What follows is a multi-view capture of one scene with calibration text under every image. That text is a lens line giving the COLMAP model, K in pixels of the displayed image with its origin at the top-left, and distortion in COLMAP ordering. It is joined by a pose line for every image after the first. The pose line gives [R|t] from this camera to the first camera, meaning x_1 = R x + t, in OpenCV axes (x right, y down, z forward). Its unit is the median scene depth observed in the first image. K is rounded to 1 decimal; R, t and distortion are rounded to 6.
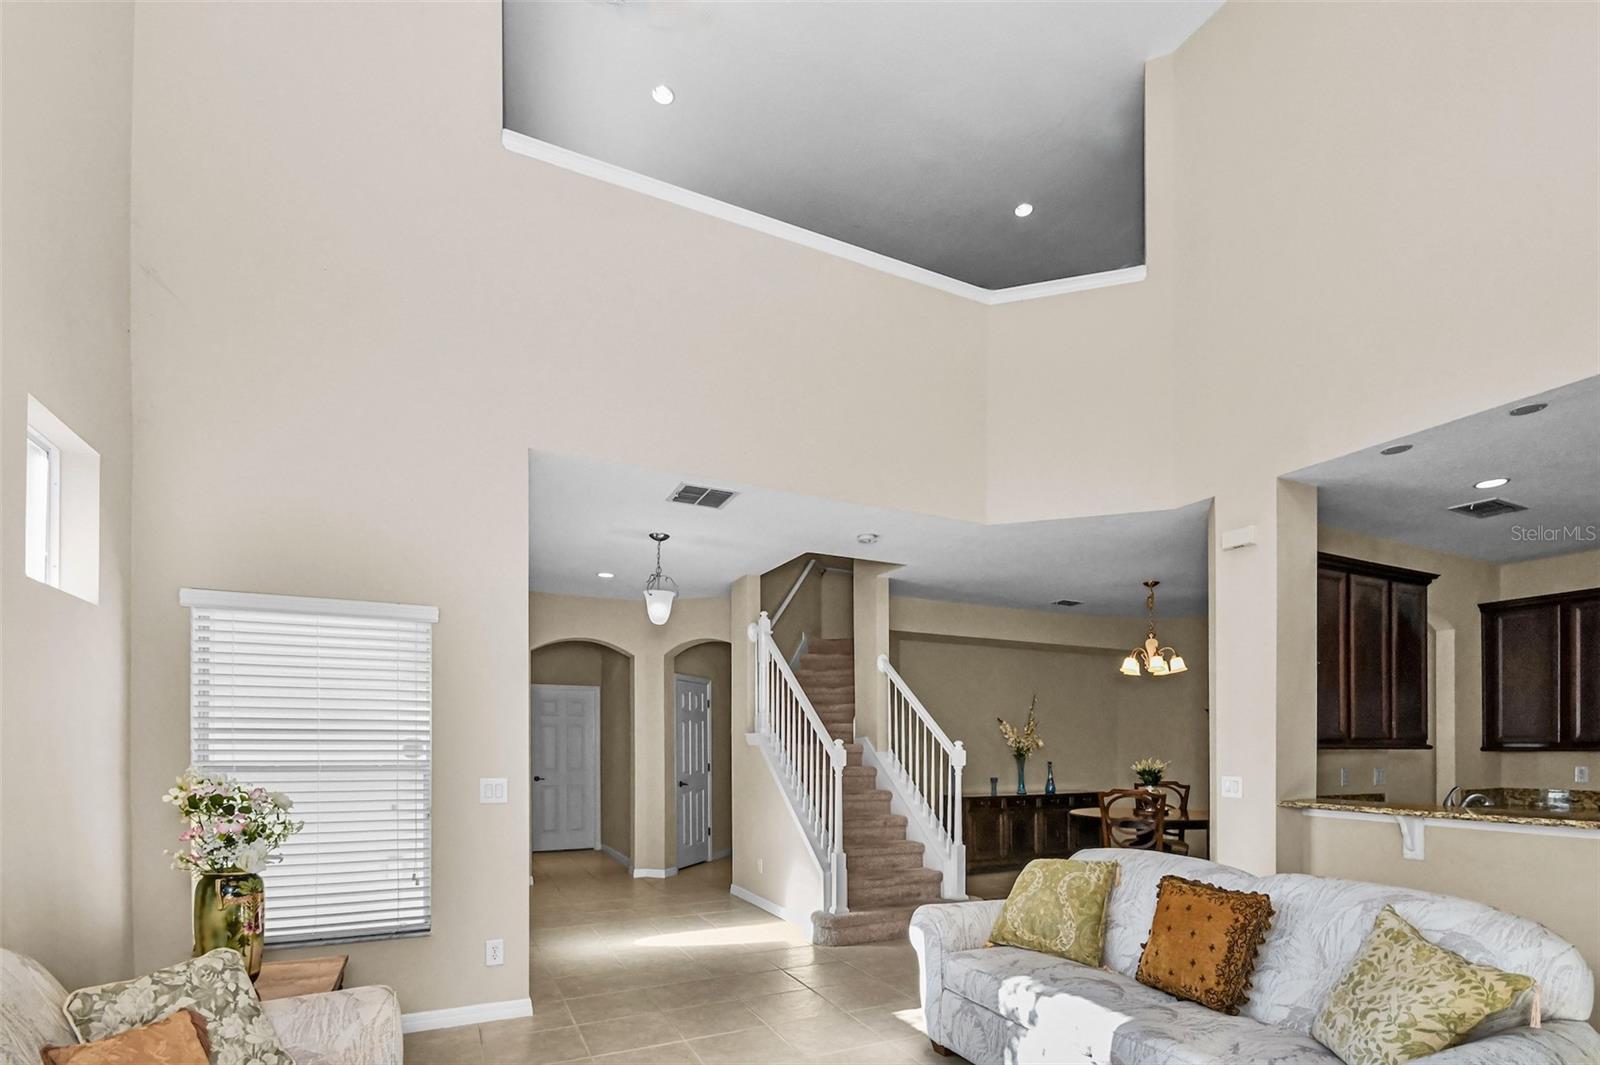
lens RADIAL K [[767.6, 0, 811.7], [0, 767.6, 739.0], [0, 0, 1]] dist [-0.014135, 0.001769]
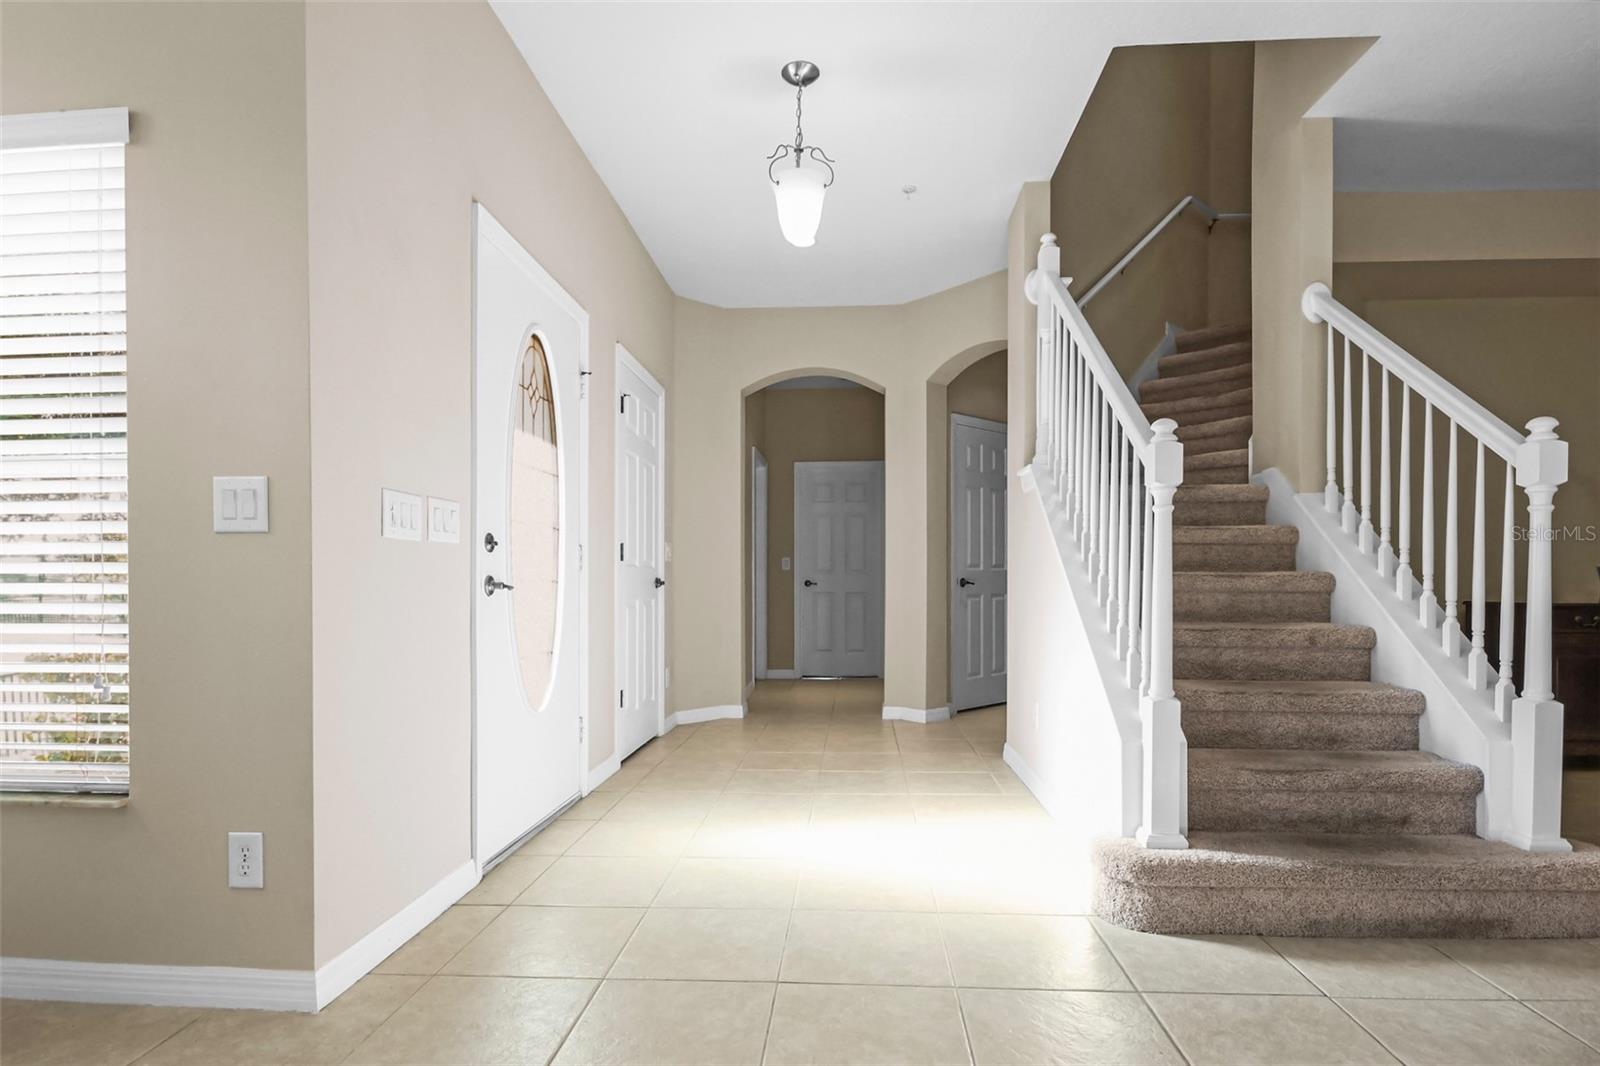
lens RADIAL K [[797.0, 0, 812.0], [0, 797.0, 590.9], [0, 0, 1]] dist [0.006882, -0.008000]
pose [[0.873911, 0.002875, -0.486078, 0.061703], [0.008474, 0.999740, 0.021148, 0.063403], [0.486013, -0.022601, 0.873659, 0.425287]]
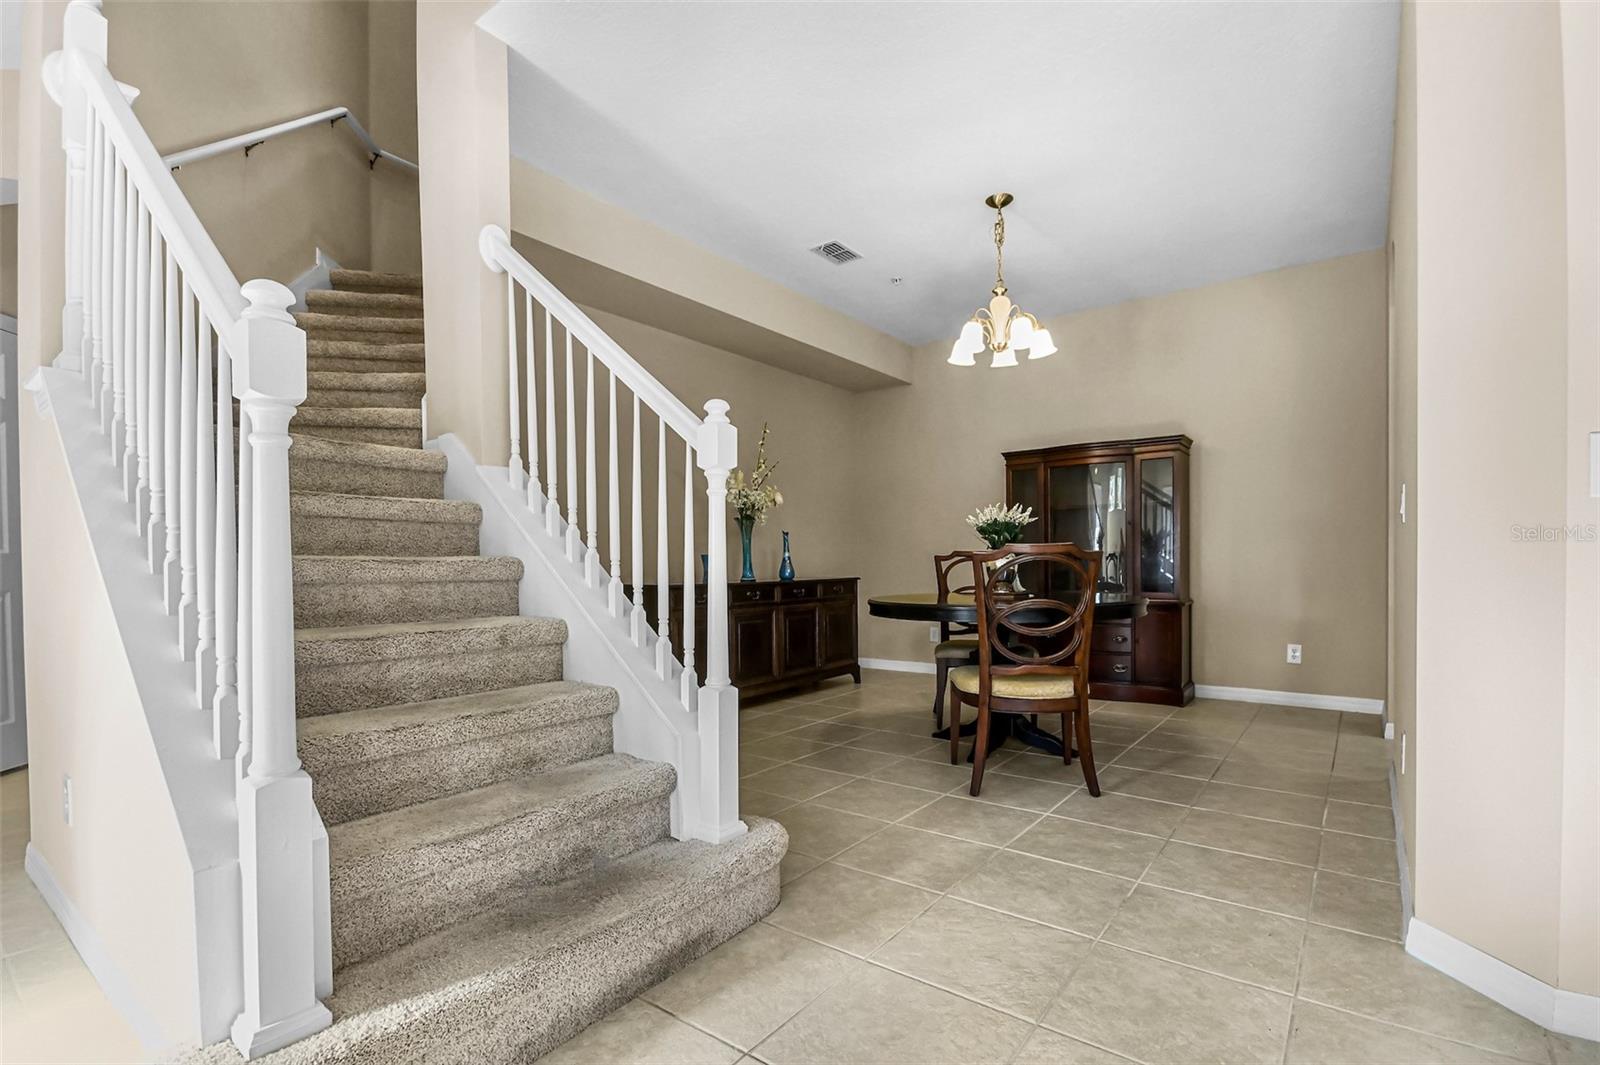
lens RADIAL K [[740.7, 0, 815.6], [0, 740.7, 573.1], [0, 0, 1]] dist [0.005740, -0.002569]
pose [[0.888344, -0.016089, 0.458896, 0.061045], [0.005513, 0.999688, 0.024377, 0.064679], [-0.459145, -0.019125, 0.888156, 0.571714]]
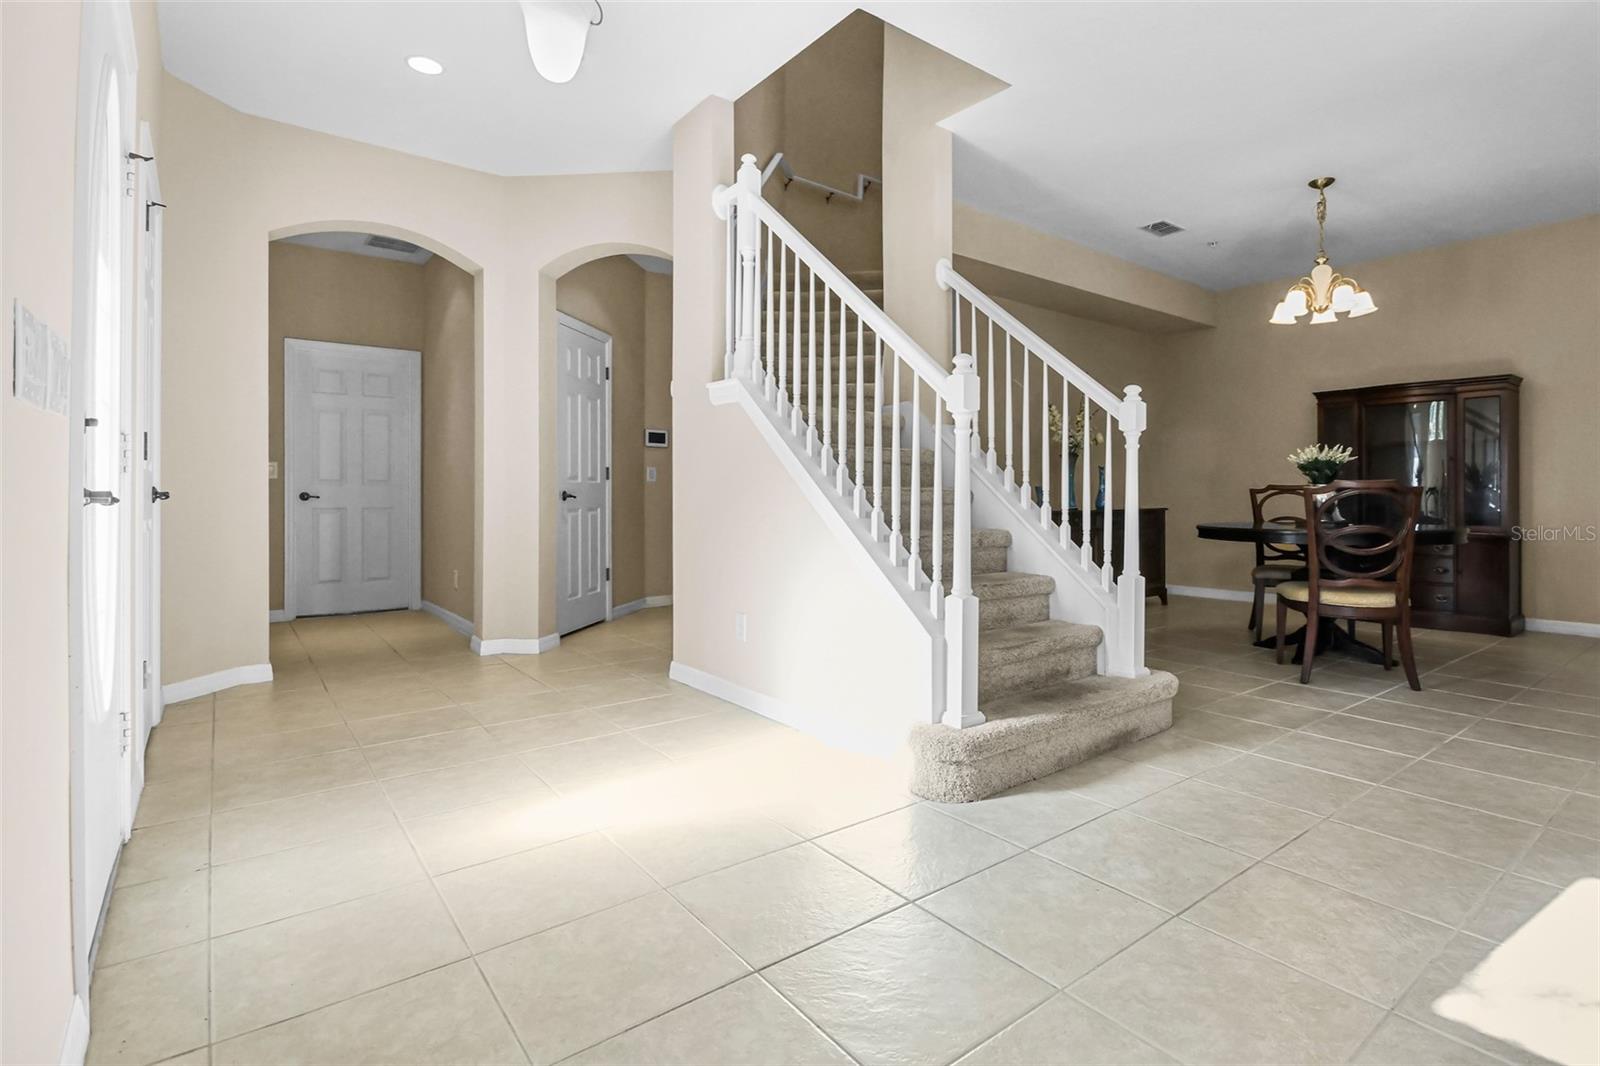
lens RADIAL K [[785.5, 0, 863.7], [0, 785.5, 492.3], [0, 0, 1]] dist [-0.002058, 0.005386]
pose [[0.973067, -0.000091, 0.230521, -0.105396], [-0.001990, 0.999959, 0.008798, 0.063220], [-0.230512, -0.009020, 0.973028, 0.429433]]
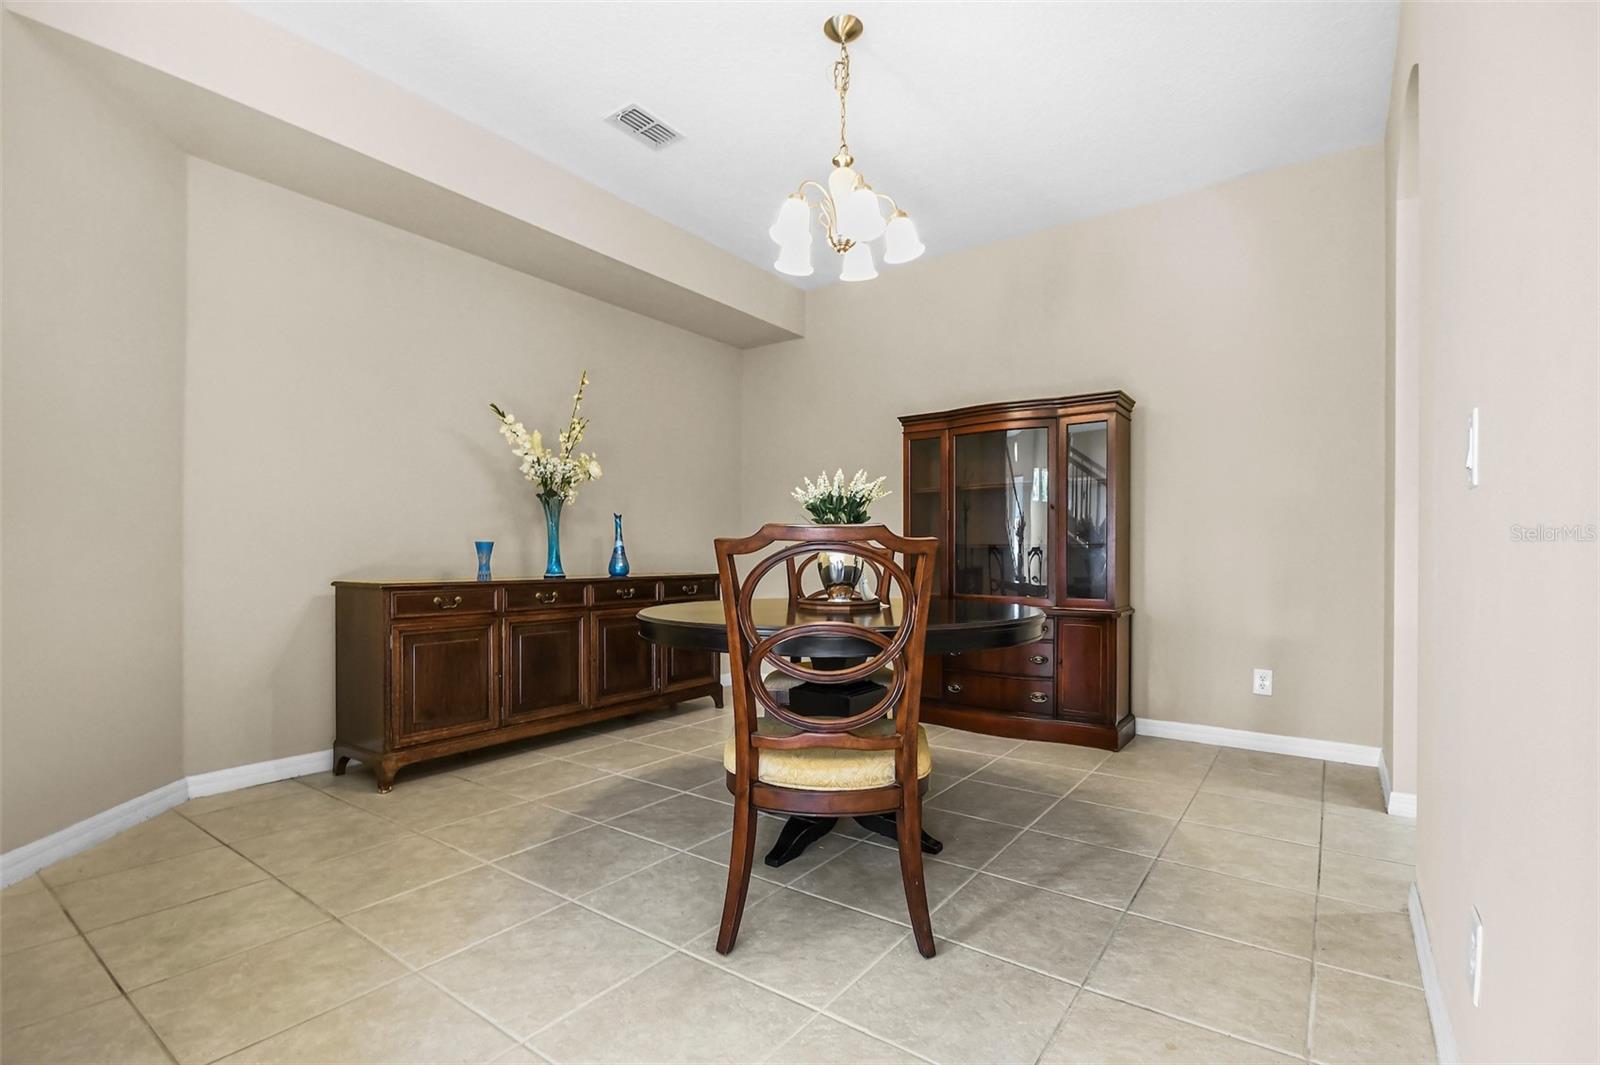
lens RADIAL K [[740.7, 0, 814.0], [0, 740.7, 558.3], [0, 0, 1]] dist [0.005740, -0.002569]
pose [[0.876323, -0.000938, 0.481722, 0.250074], [-0.007159, 0.999862, 0.014971, 0.066206], [-0.481670, -0.016568, 0.876196, 0.678377]]
